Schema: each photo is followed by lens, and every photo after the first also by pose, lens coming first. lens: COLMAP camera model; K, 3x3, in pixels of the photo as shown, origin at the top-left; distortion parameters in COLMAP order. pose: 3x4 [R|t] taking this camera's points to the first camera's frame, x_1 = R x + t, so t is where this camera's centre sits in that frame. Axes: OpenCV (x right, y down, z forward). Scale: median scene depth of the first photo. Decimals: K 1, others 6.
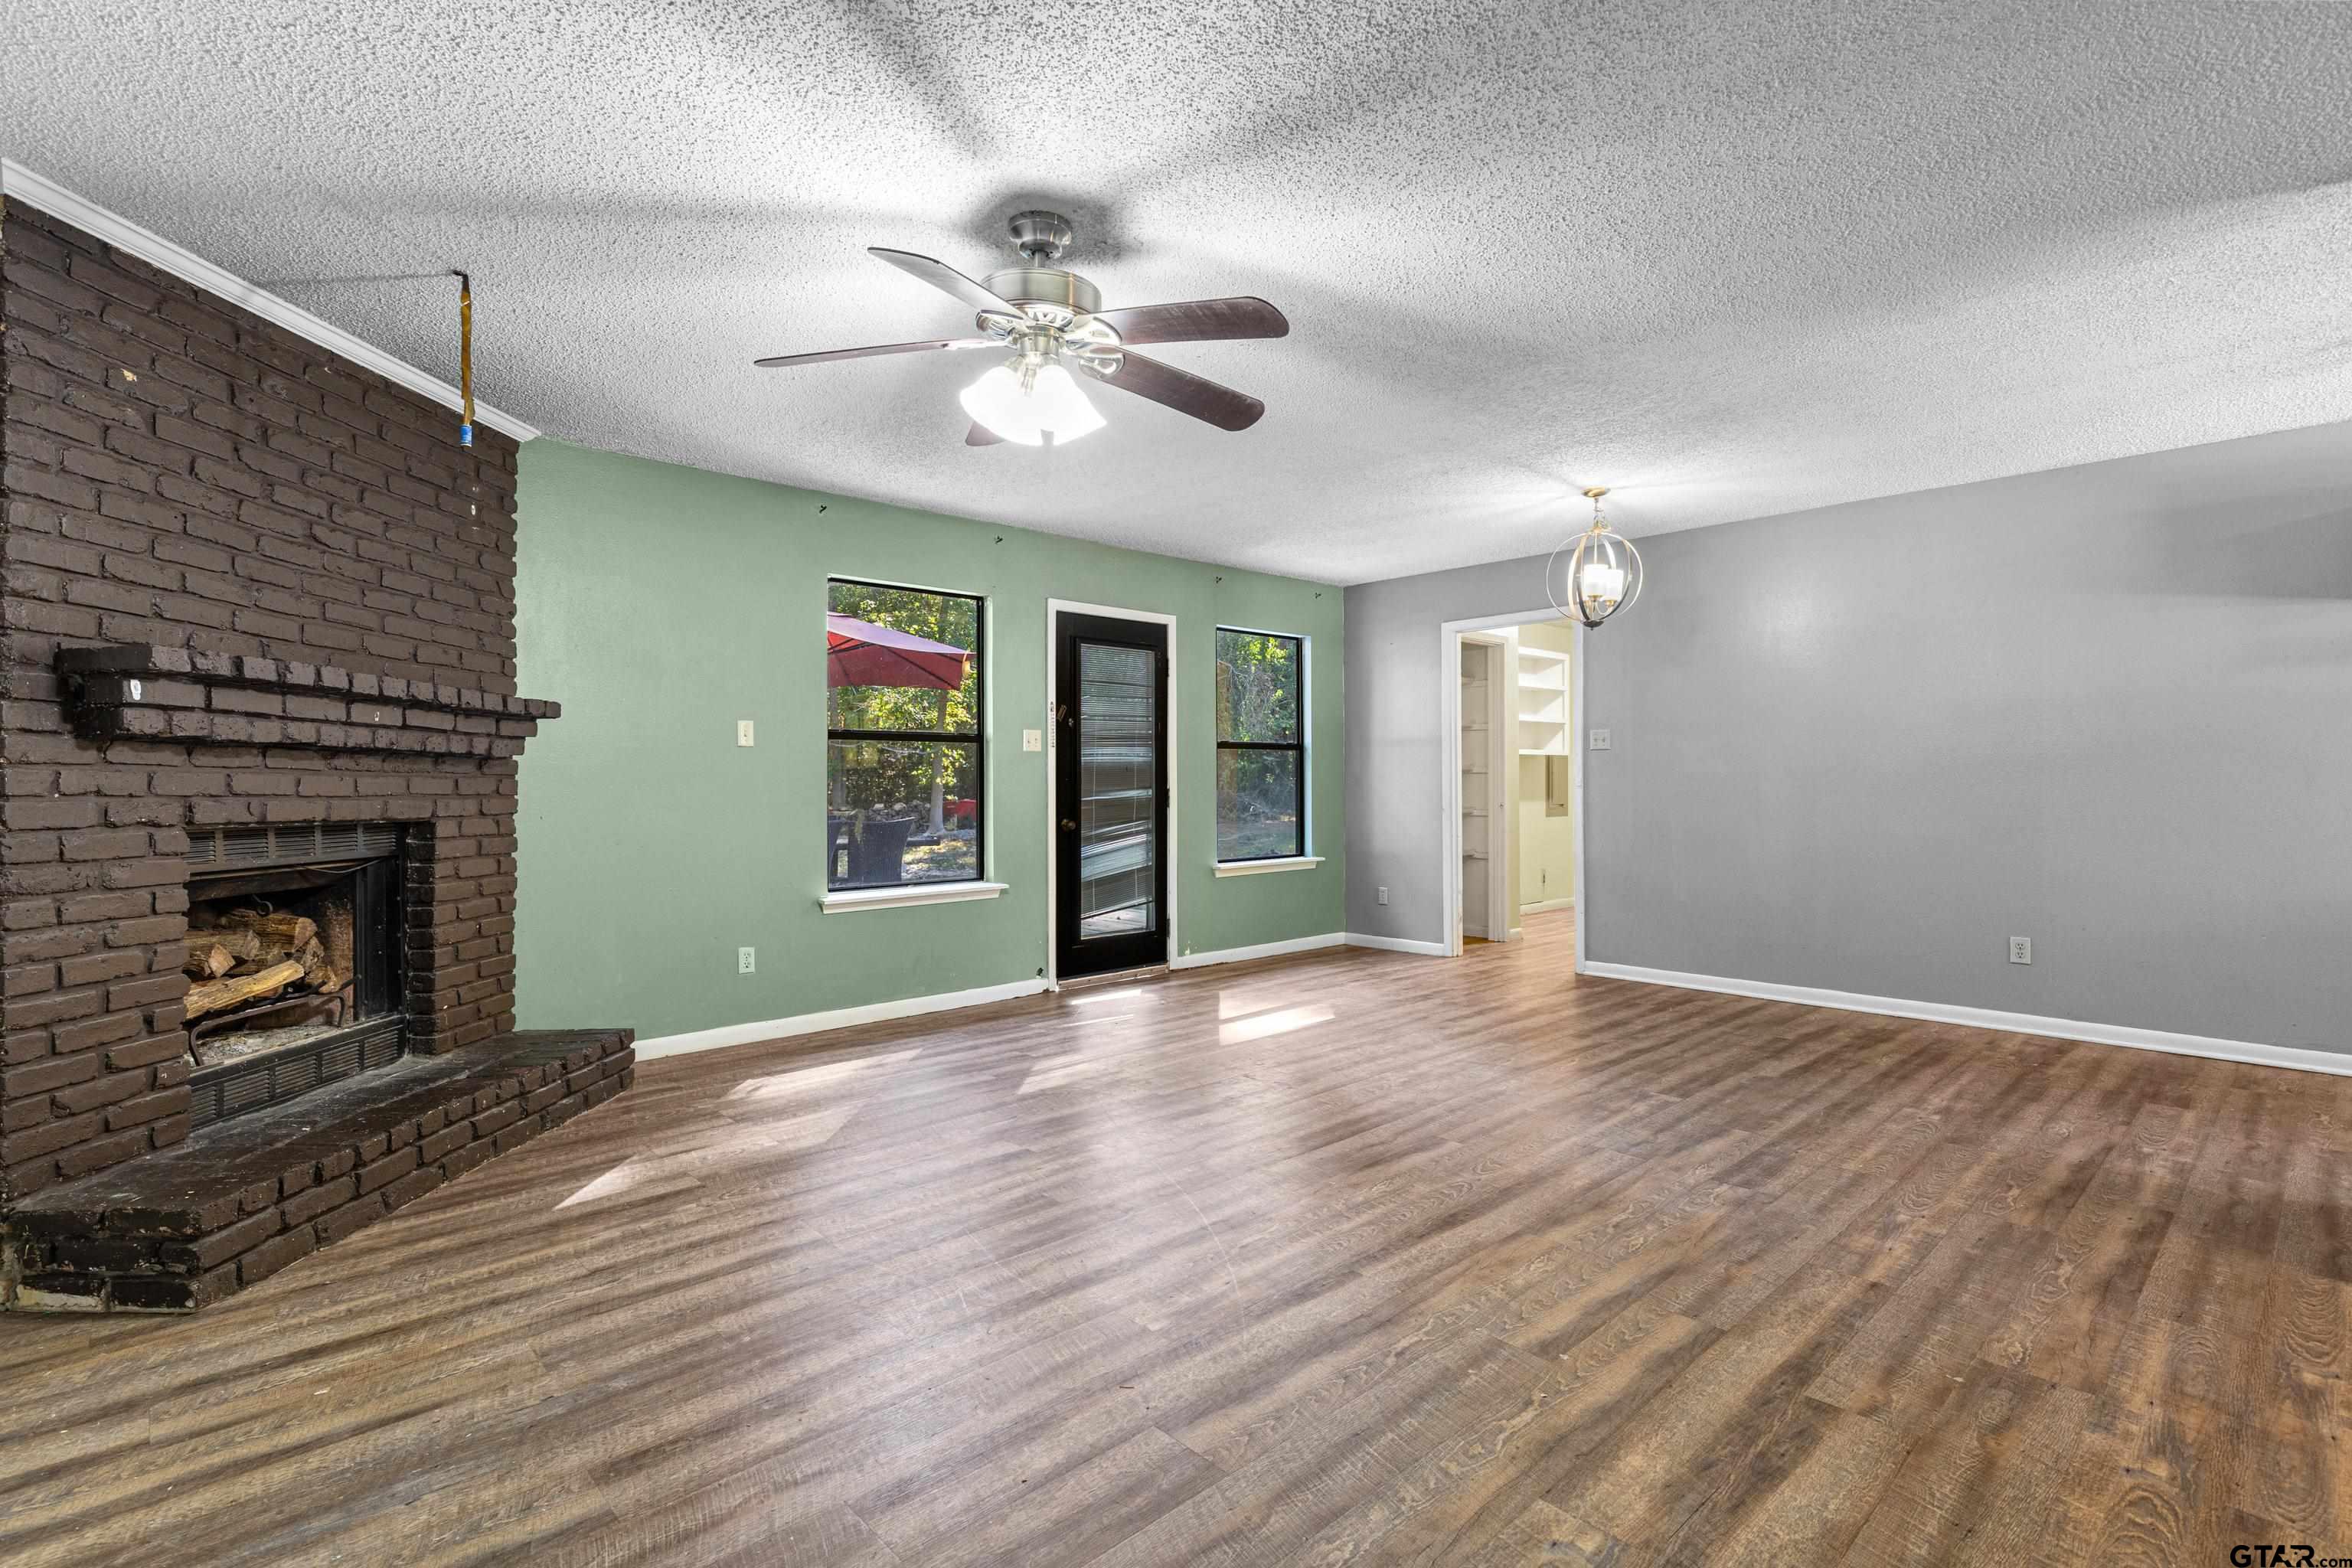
lens RADIAL K [[1104.9, 0, 1186.1], [0, 1104.9, 780.6], [0, 0, 1]] dist [-0.002248, -0.000610]
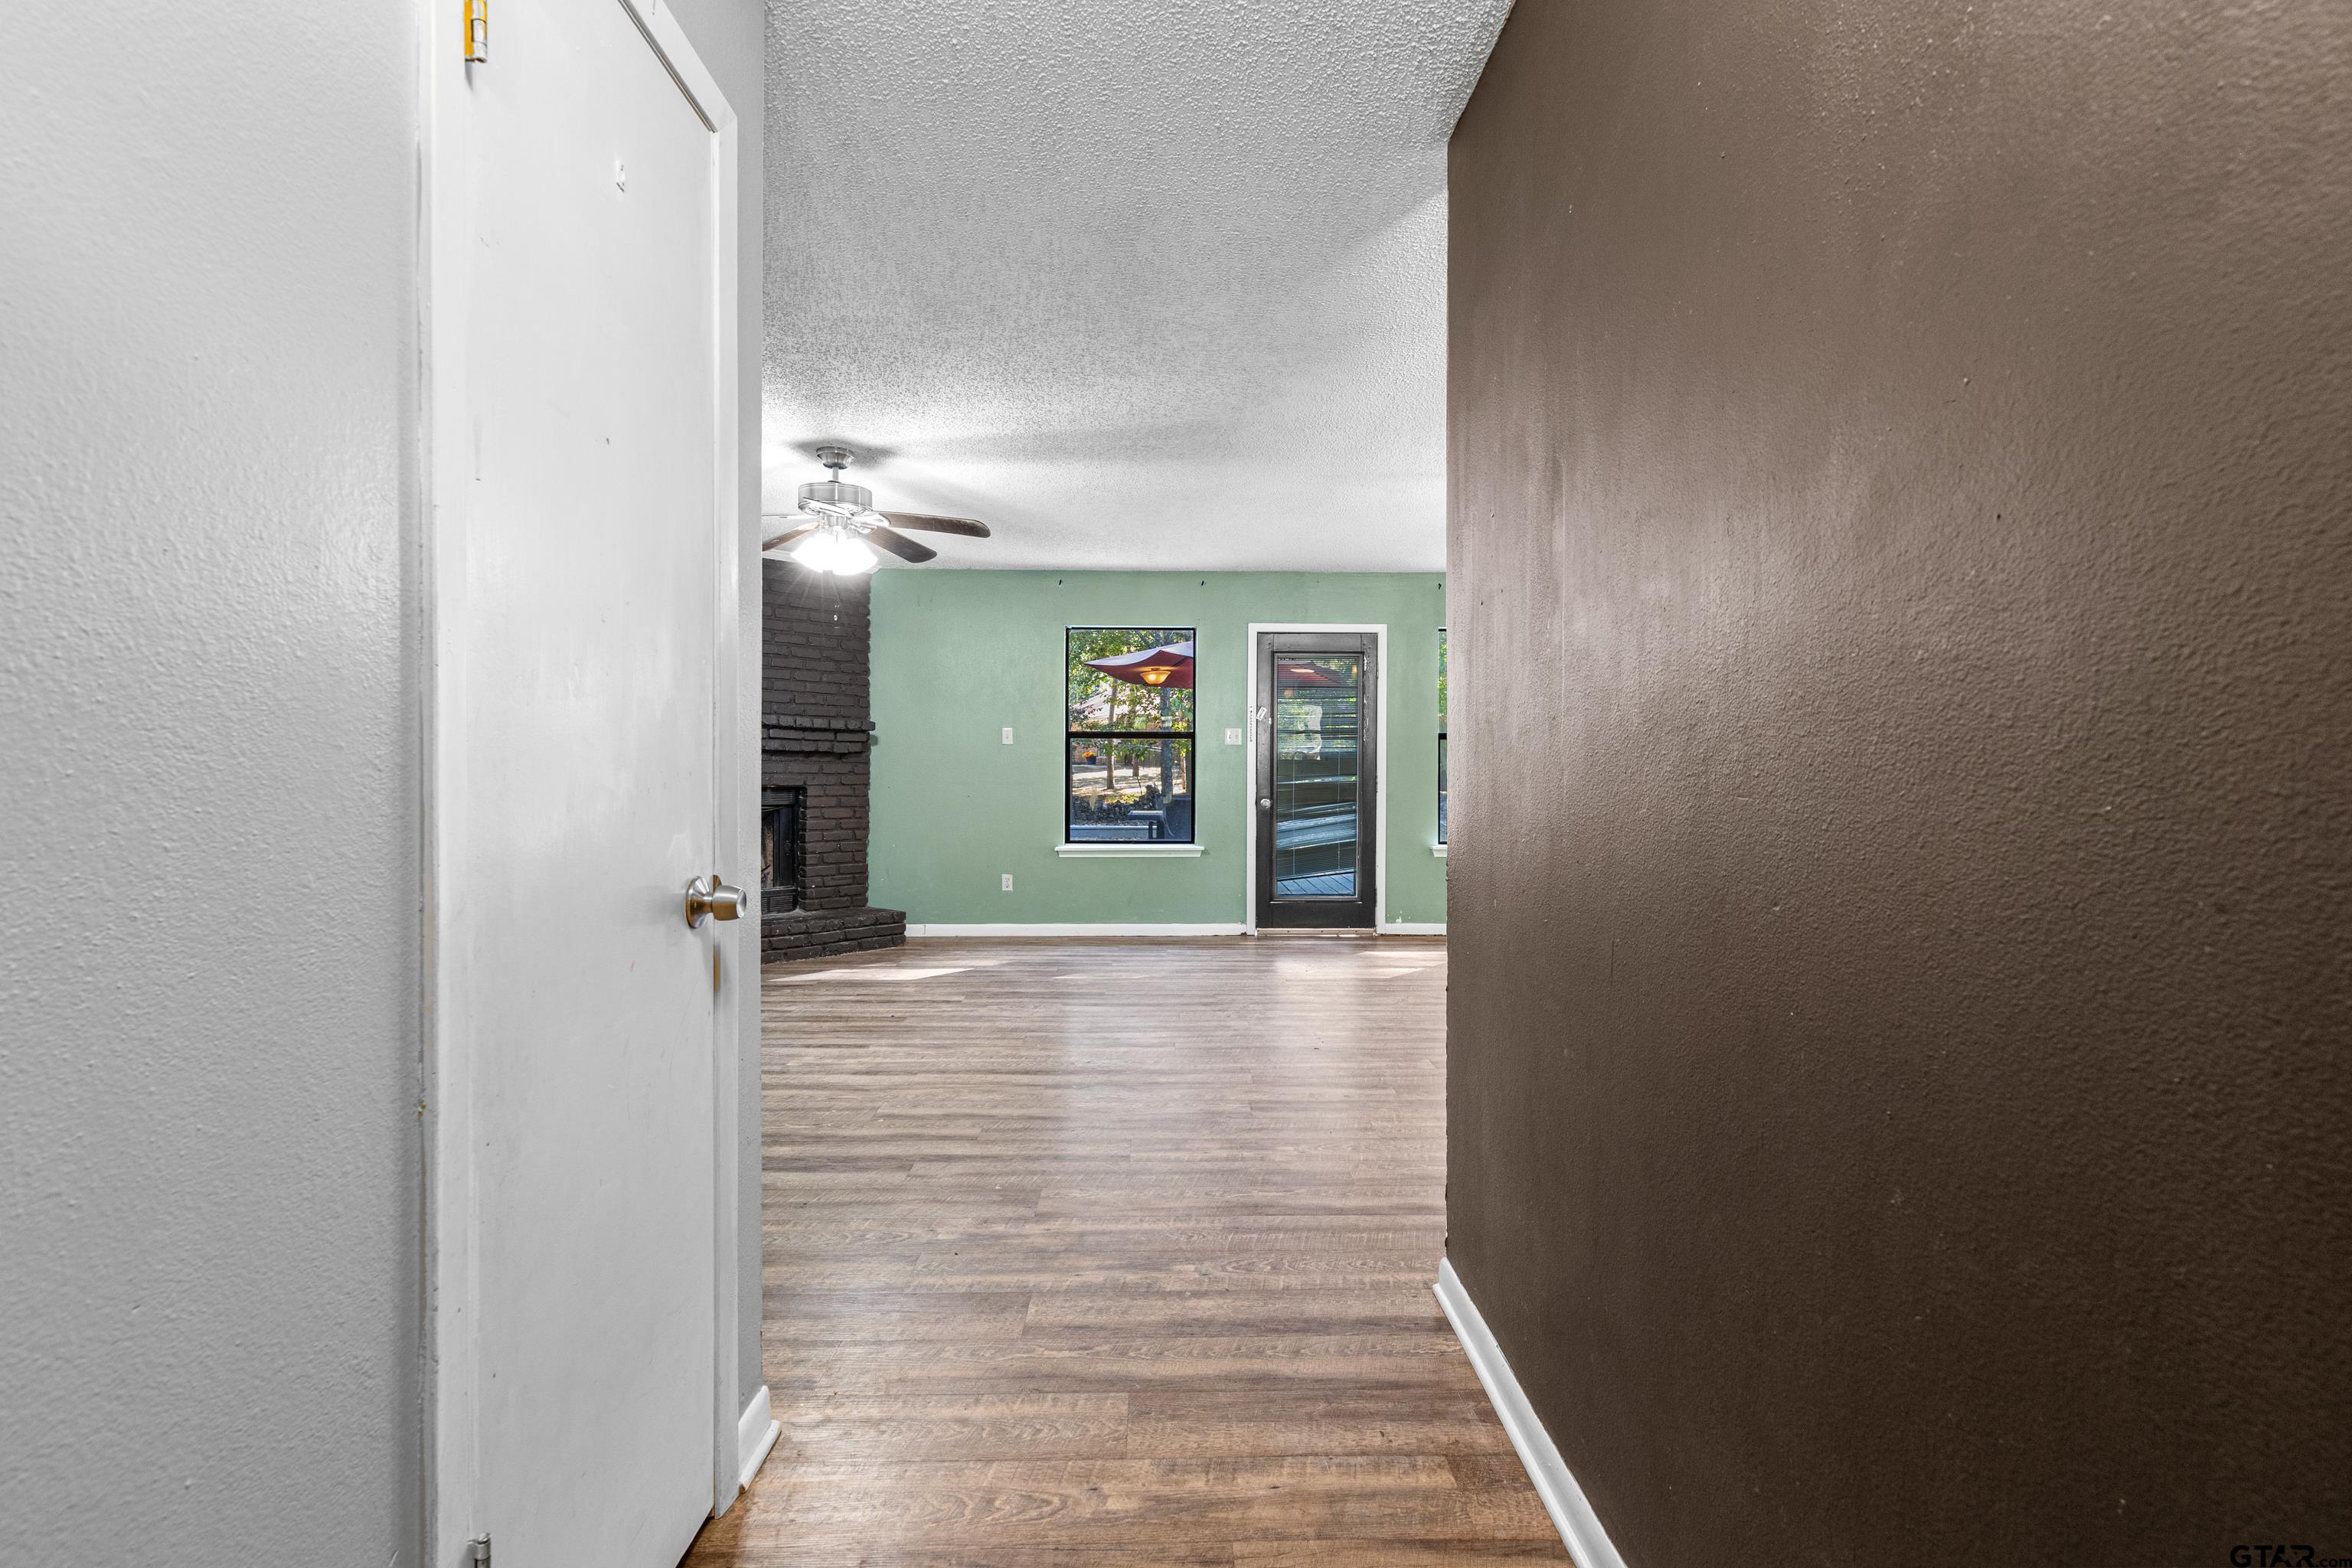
lens RADIAL K [[1061.4, 0, 1185.9], [0, 1061.4, 784.6], [0, 0, 1]] dist [0.008448, -0.002282]
pose [[0.745599, 0.017330, -0.666170, 0.776272], [-0.006750, 0.999807, 0.018454, -0.004238], [0.666361, -0.009263, 0.745572, 0.057917]]
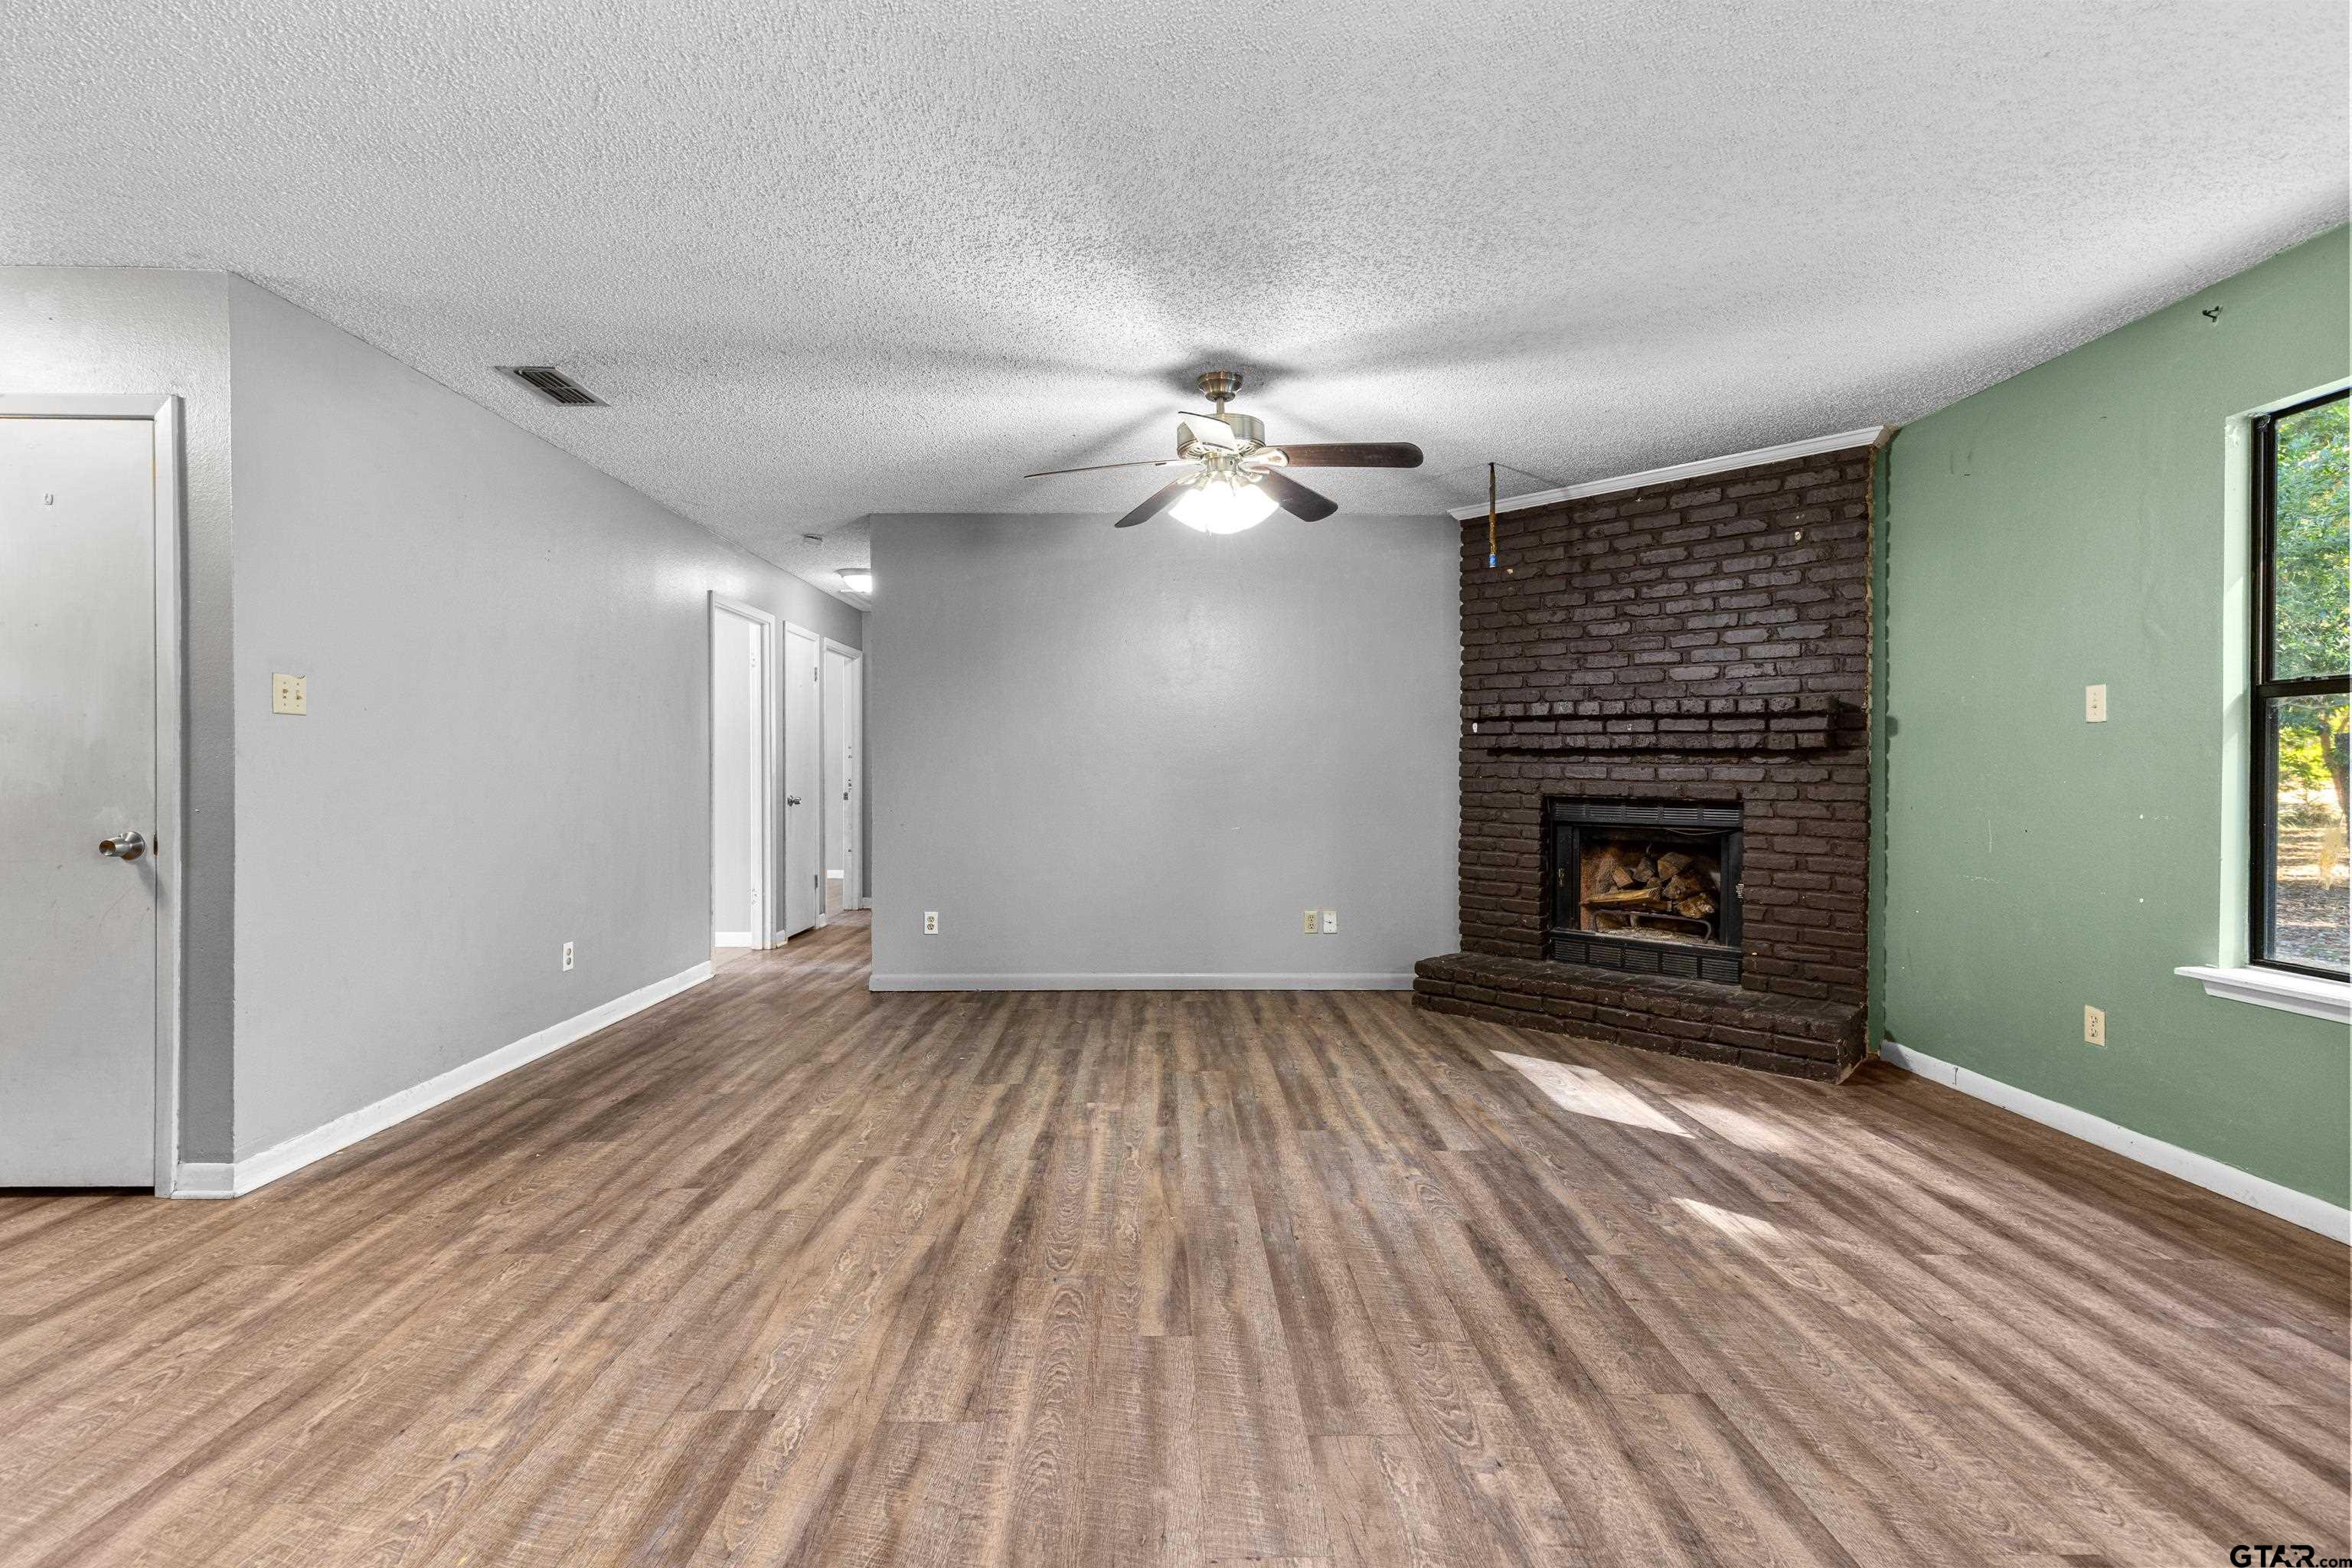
lens RADIAL K [[1061.4, 0, 1169.6], [0, 1061.4, 779.1], [0, 0, 1]] dist [0.008448, -0.002282]
pose [[-0.679179, 0.009799, -0.733907, 0.497873], [0.002718, 0.999938, 0.010835, -0.003736], [0.733968, 0.005364, -0.679163, 1.025512]]
